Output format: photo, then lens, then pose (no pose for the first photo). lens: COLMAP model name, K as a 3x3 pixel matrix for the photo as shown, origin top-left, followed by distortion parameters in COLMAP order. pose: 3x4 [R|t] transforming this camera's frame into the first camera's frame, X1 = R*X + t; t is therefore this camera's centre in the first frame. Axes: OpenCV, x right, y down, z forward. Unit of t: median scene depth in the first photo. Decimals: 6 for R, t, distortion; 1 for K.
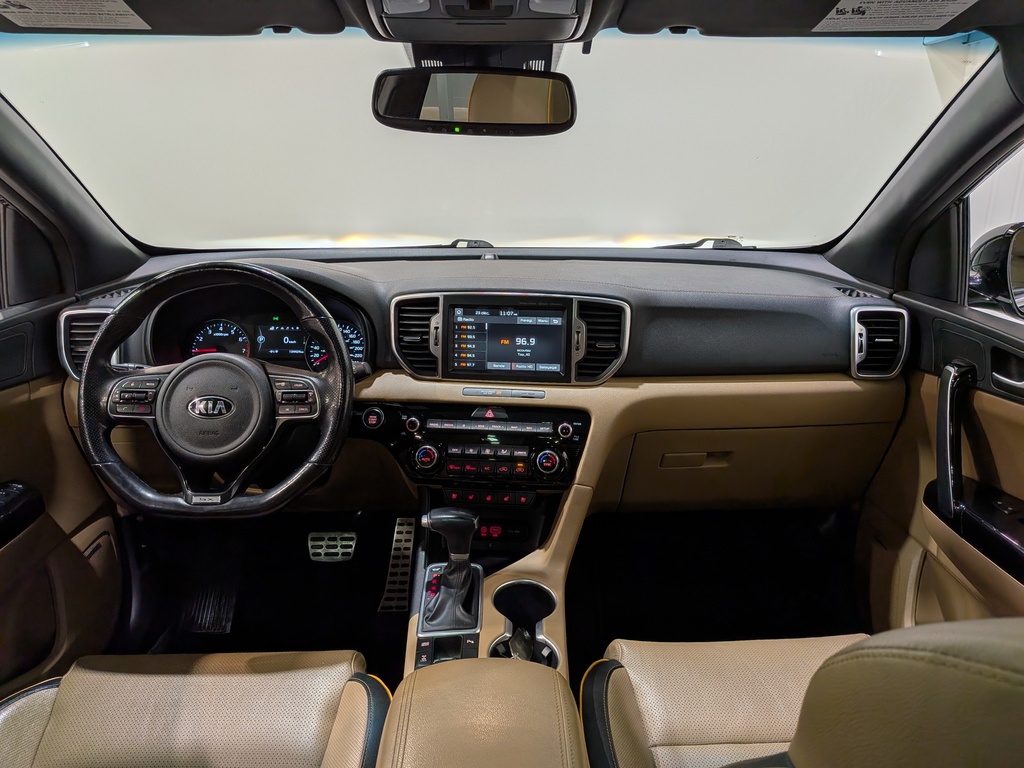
lens RADIAL K [[735.0, 0, 512.0], [0, 735.0, 384.0], [0, 0, 1]] dist [0.109779, -0.202993]
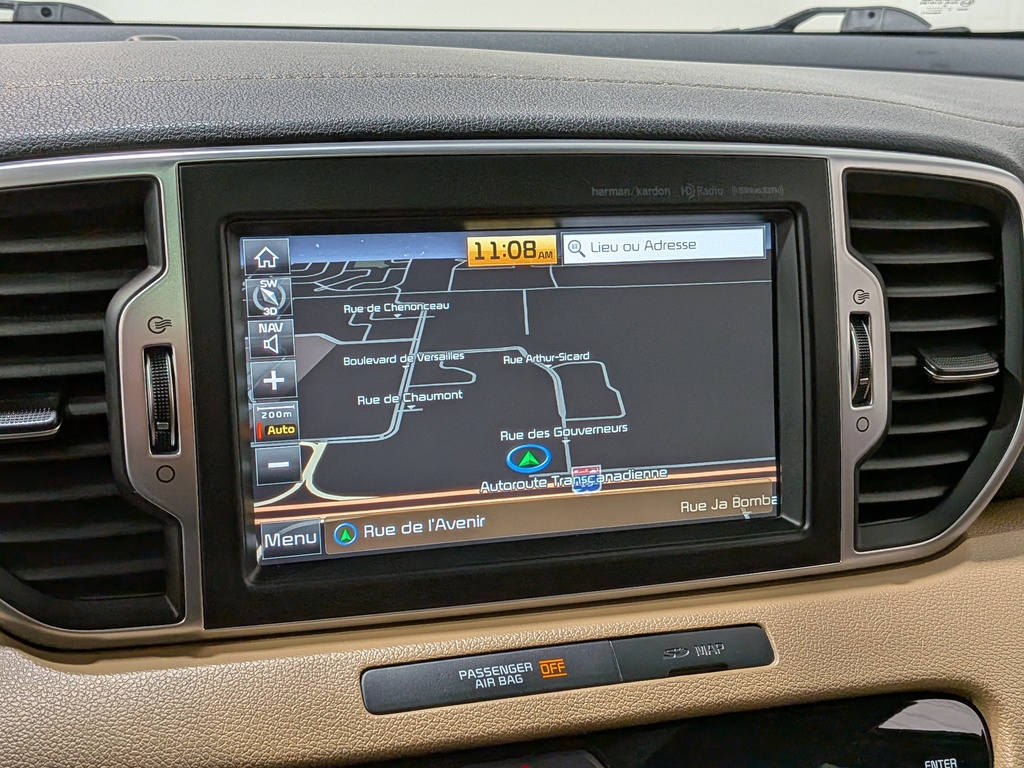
lens RADIAL K [[1473.7, 0, 539.5], [0, 1473.7, 387.2], [0, 0, 1]] dist [0.084510, -0.172333]
pose [[0.908317, -0.089007, 0.408702, -0.167541], [0.098476, 0.995137, -0.002136, -0.058736], [-0.406525, 0.042187, 0.912665, 0.649068]]
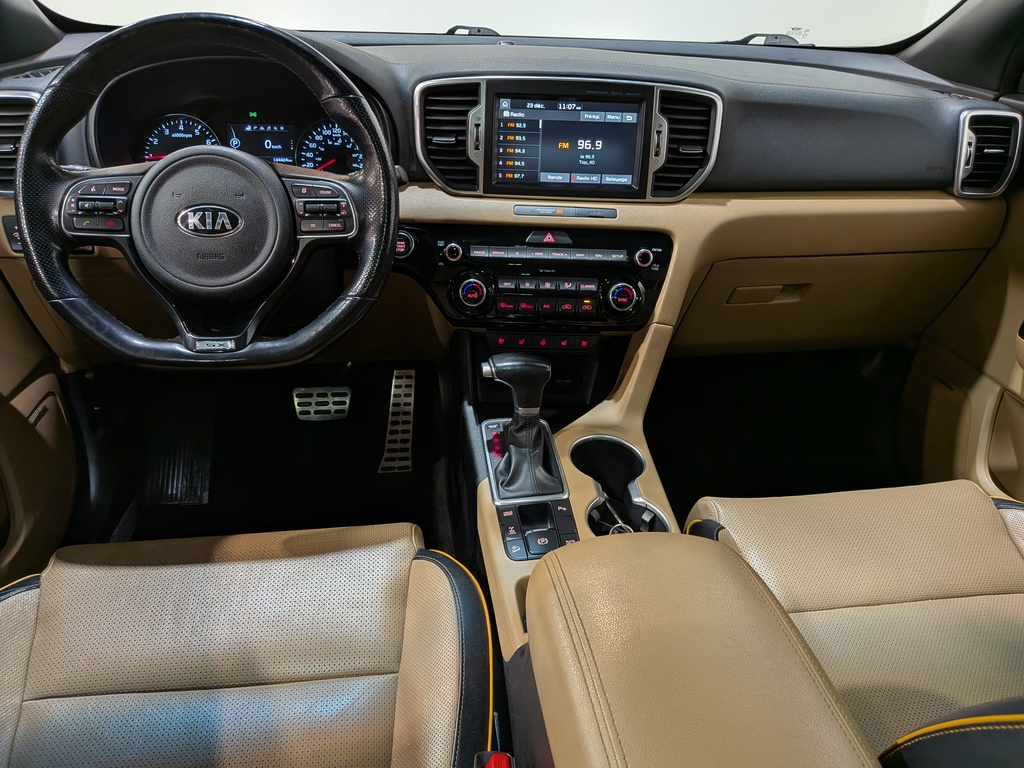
lens RADIAL K [[736.0, 0, 506.1], [0, 736.0, 389.9], [0, 0, 1]] dist [0.071408, -0.124737]
pose [[0.993289, -0.024806, 0.112964, -0.169891], [0.001536, 0.979470, 0.201583, 0.039957], [-0.115645, -0.200057, 0.972935, 0.185549]]
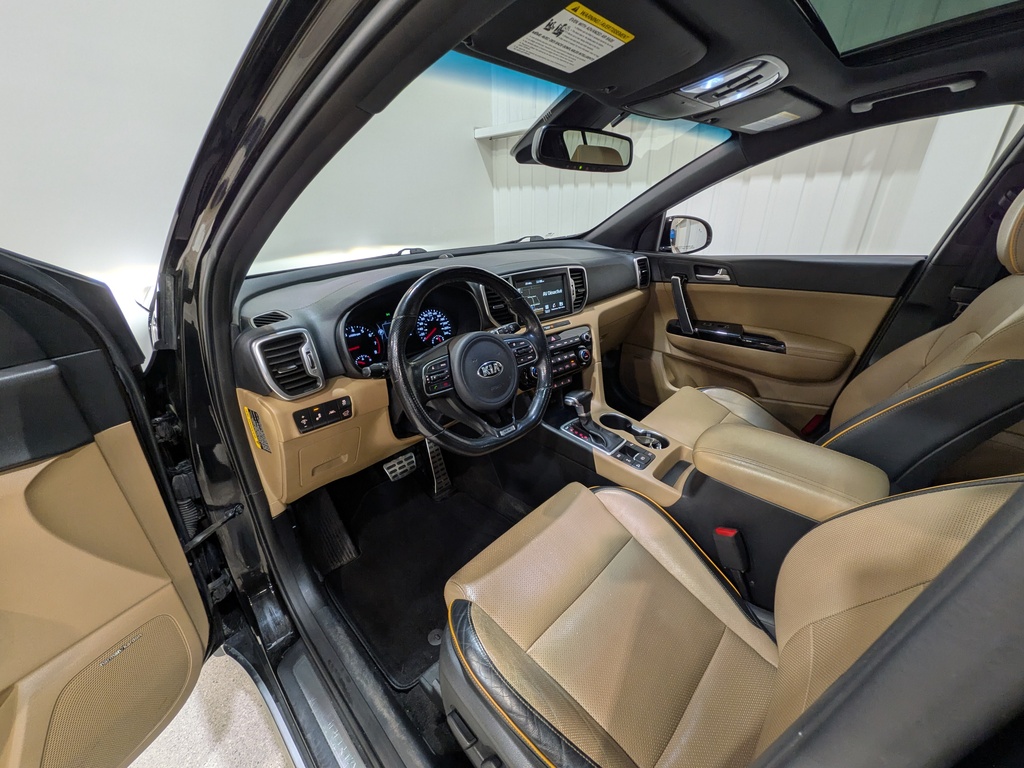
lens RADIAL K [[404.8, 0, 509.9], [0, 404.8, 377.2], [0, 0, 1]] dist [-0.000791, -0.000097]
pose [[0.713694, -0.293306, 0.636092, -0.738680], [0.222198, 0.956007, 0.191515, -0.079274], [-0.664281, 0.004656, 0.747468, 0.339041]]
